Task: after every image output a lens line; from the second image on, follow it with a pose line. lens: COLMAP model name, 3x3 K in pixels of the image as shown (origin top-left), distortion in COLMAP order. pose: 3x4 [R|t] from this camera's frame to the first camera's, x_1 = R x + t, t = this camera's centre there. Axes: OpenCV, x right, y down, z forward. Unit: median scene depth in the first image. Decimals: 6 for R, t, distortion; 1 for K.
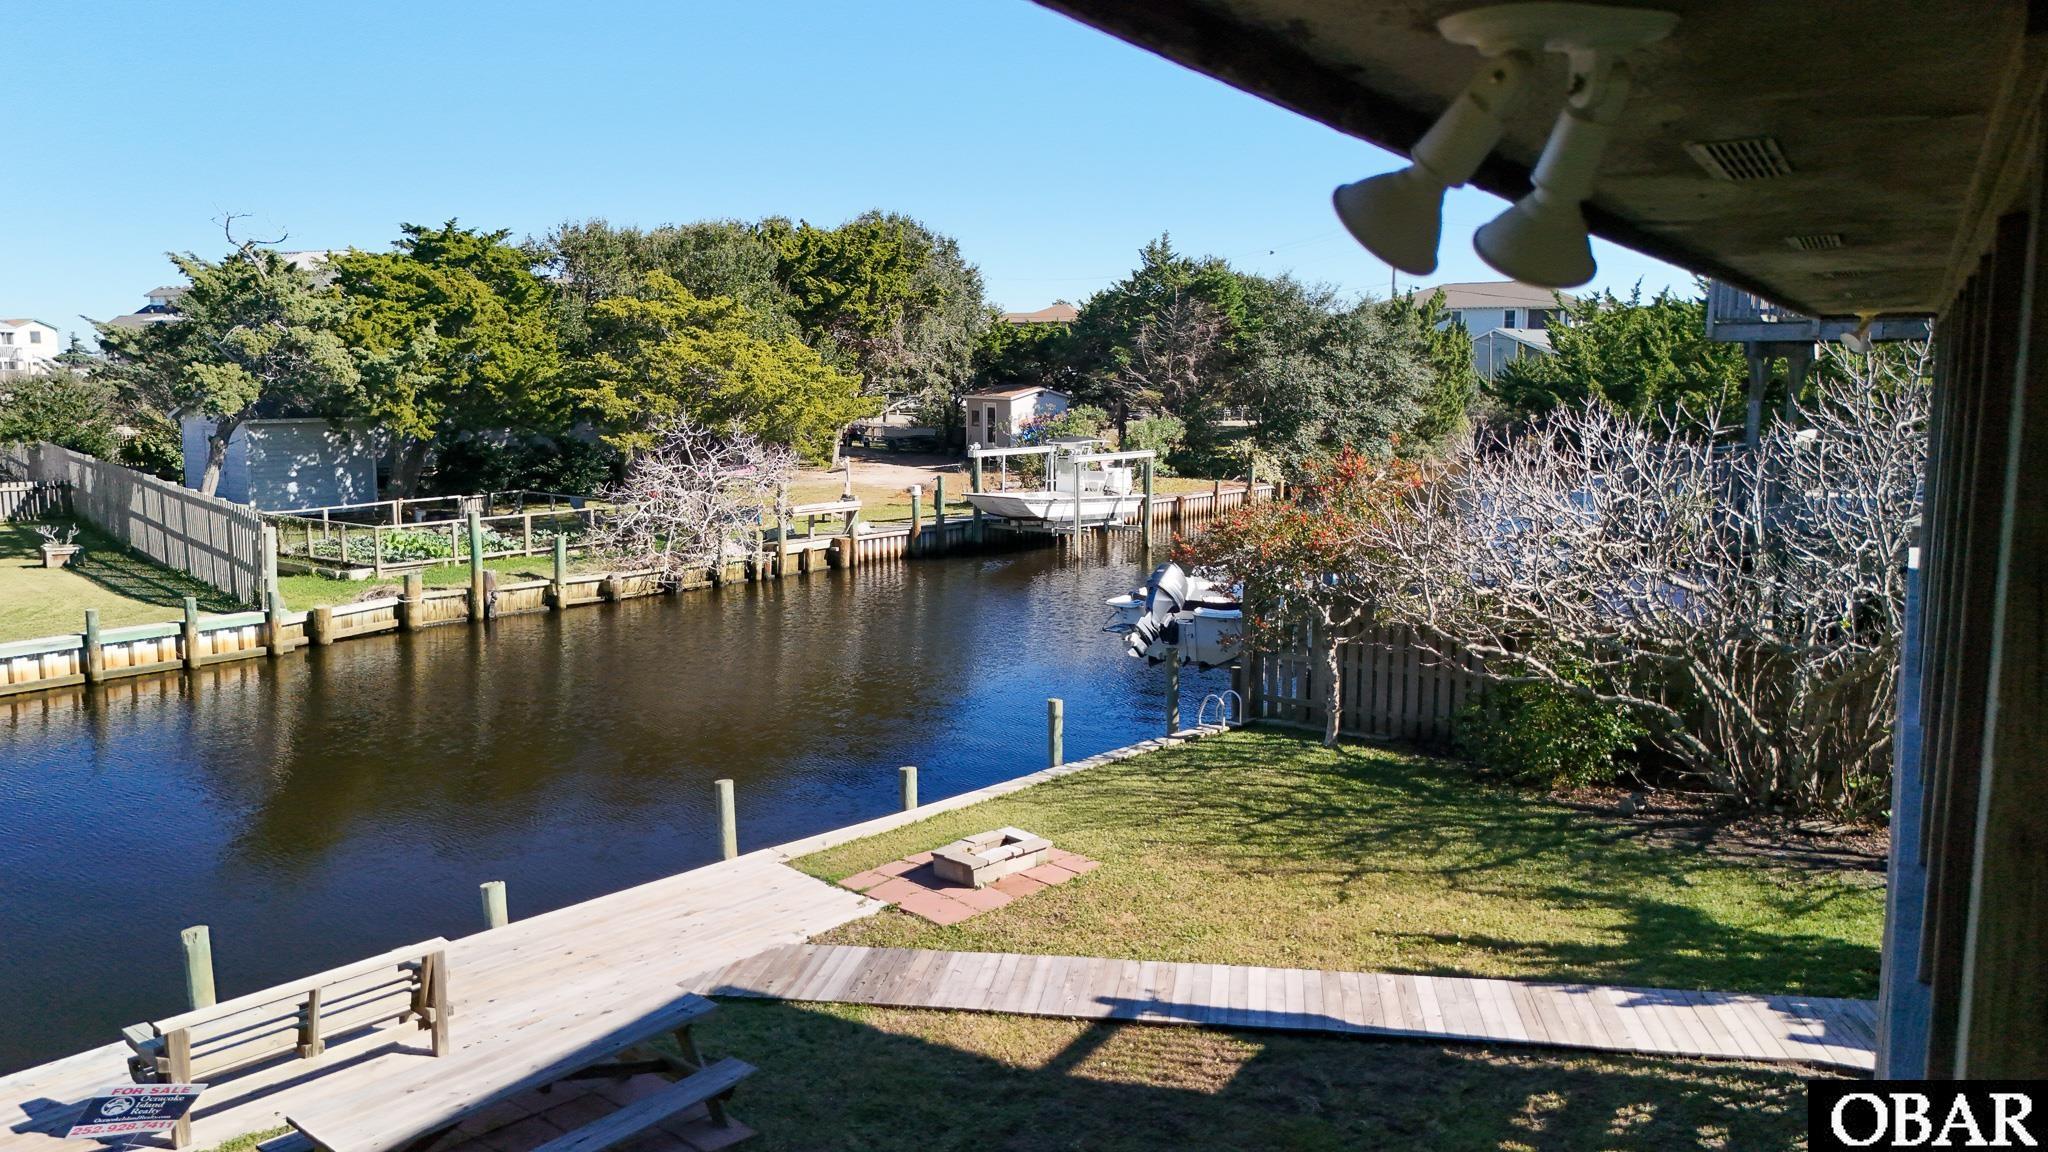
lens RADIAL K [[1226.2, 0, 1024.0], [0, 1226.2, 576.0], [0, 0, 1]] dist [0.052244, -0.000096]
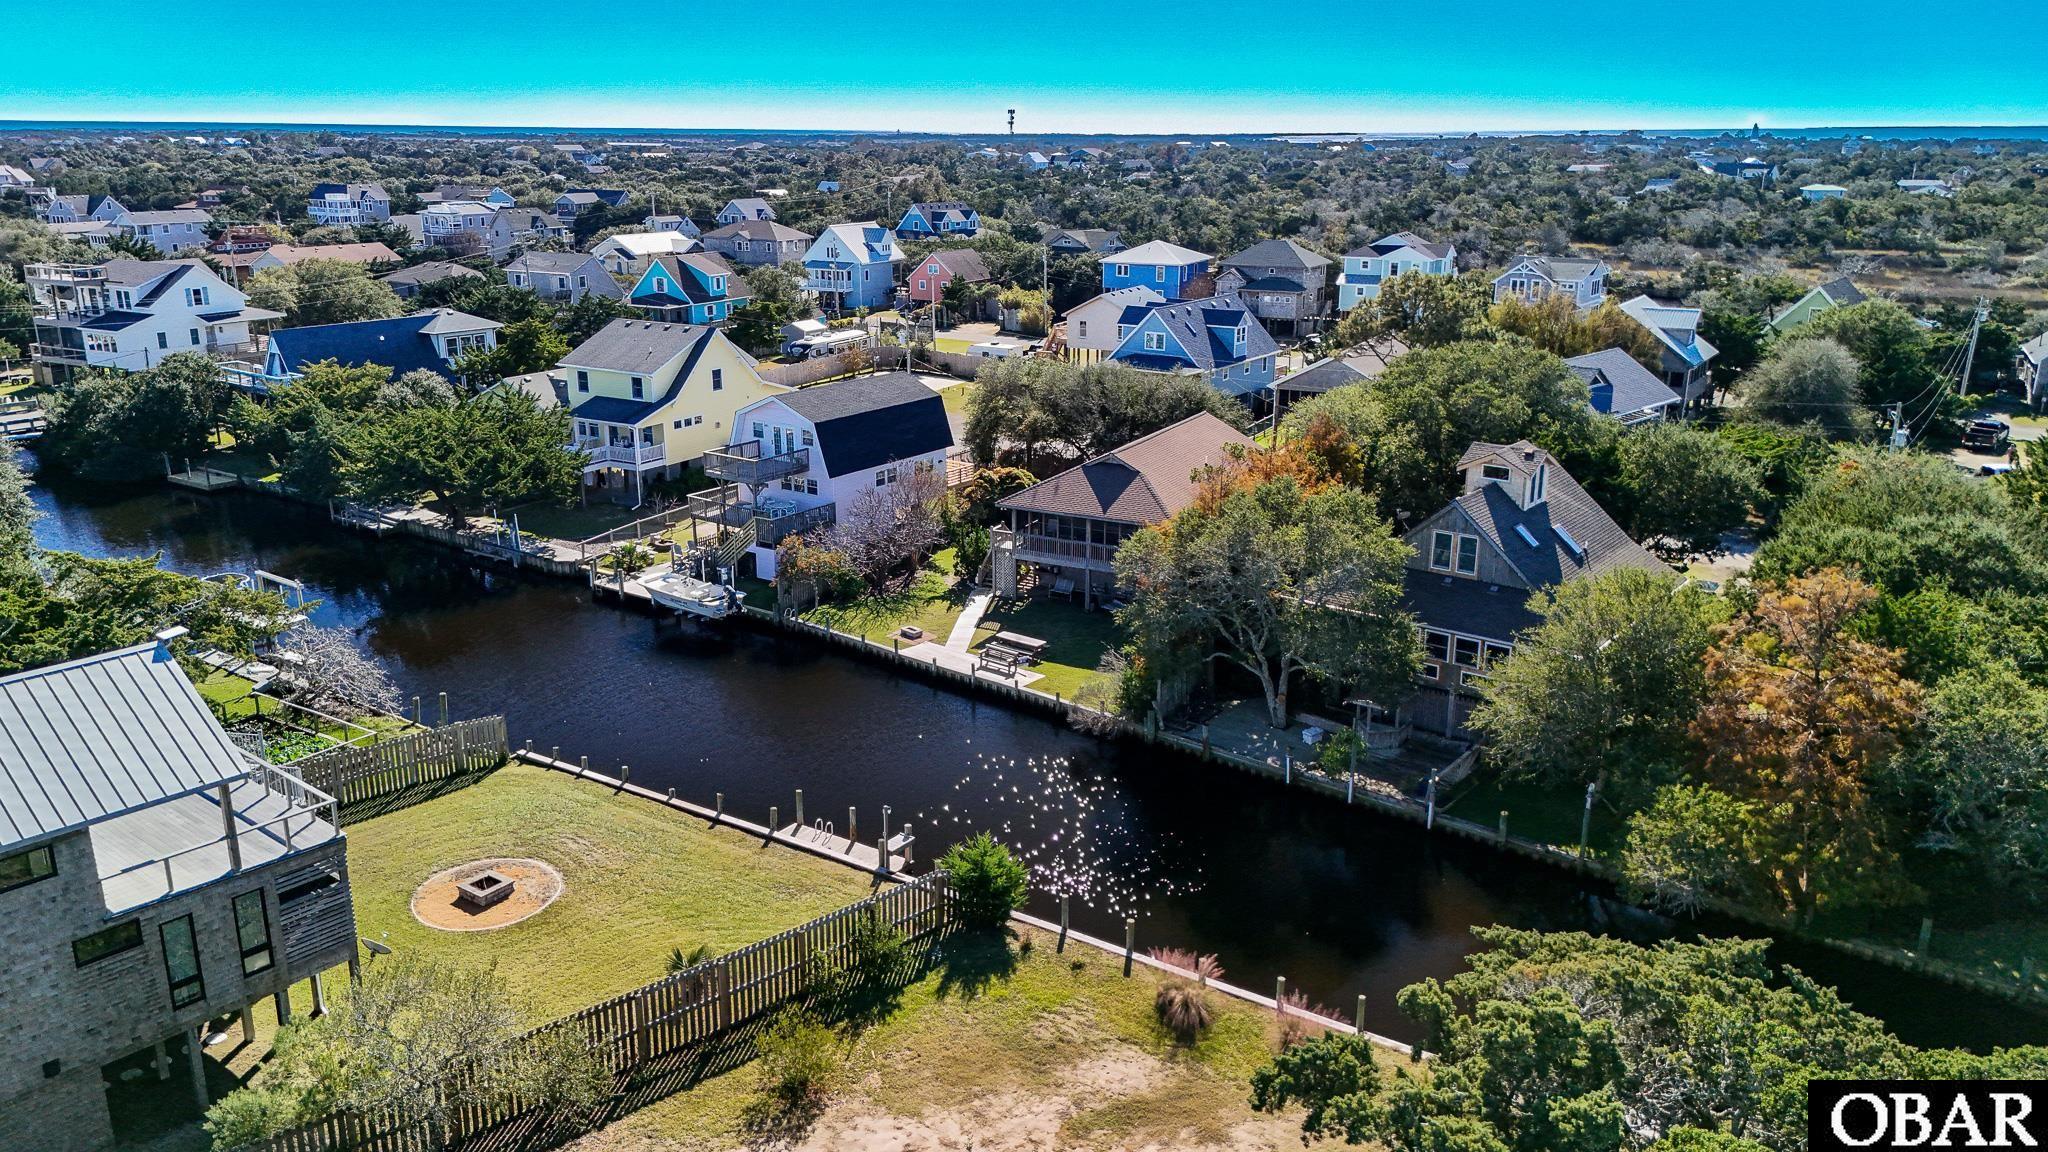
lens RADIAL K [[1495.8, 0, 1024.0], [0, 1495.8, 576.0], [0, 0, 1]] dist [0.085001, -0.096420]
pose [[-0.067152, -0.275492, 0.958955, -6.621300], [0.107263, 0.953561, 0.281453, -1.867990], [-0.991960, 0.121760, -0.034483, 0.901910]]
